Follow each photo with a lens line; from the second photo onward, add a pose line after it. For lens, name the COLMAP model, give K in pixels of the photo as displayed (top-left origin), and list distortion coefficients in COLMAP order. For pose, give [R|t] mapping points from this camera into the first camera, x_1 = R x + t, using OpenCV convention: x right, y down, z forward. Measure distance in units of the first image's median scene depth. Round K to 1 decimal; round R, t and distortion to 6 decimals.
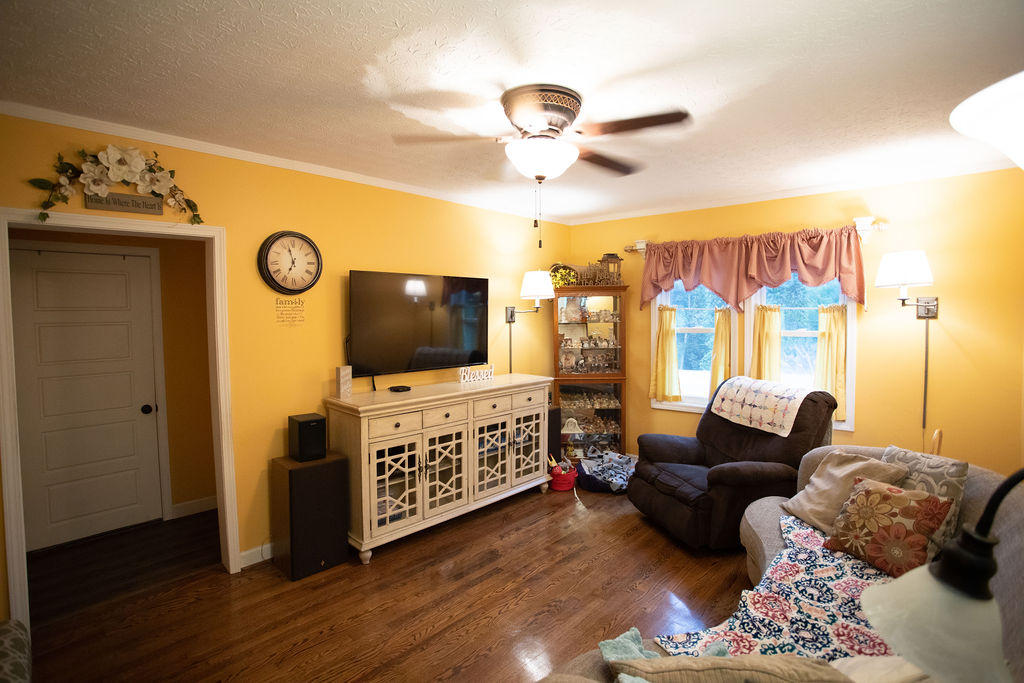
lens RADIAL K [[508.0, 0, 515.3], [0, 508.0, 337.2], [0, 0, 1]] dist [-0.023532, 0.006154]
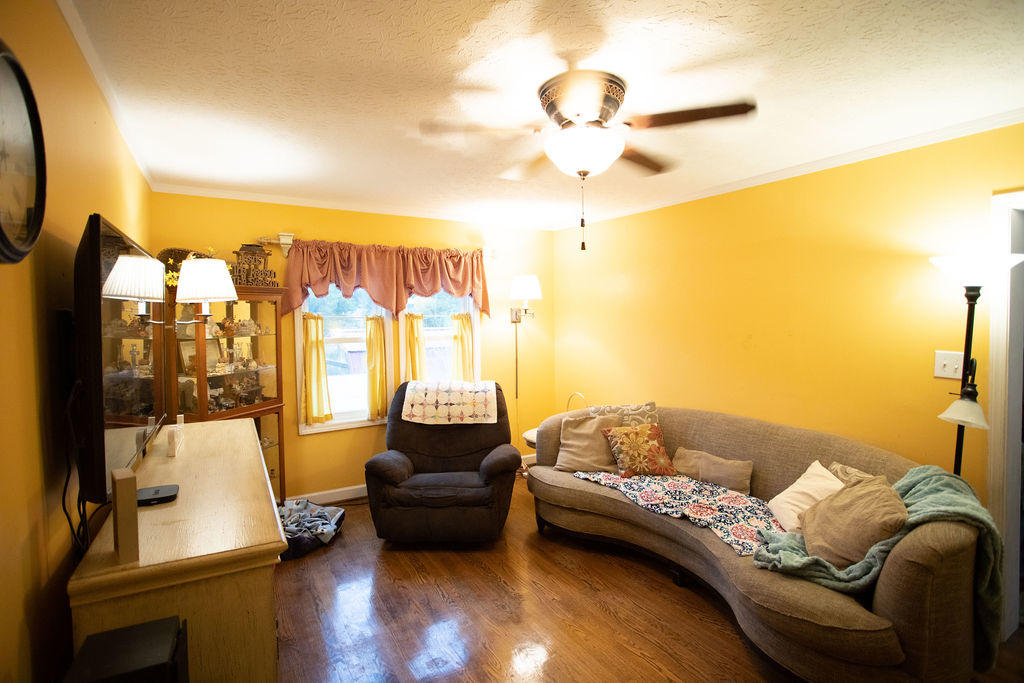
lens RADIAL K [[508.0, 0, 514.3], [0, 508.0, 340.0], [0, 0, 1]] dist [-0.023532, 0.006154]
pose [[0.283929, -0.047899, 0.957648, -0.526816], [0.058734, 0.997745, 0.032491, -0.030954], [-0.957045, 0.047021, 0.286102, 0.523011]]
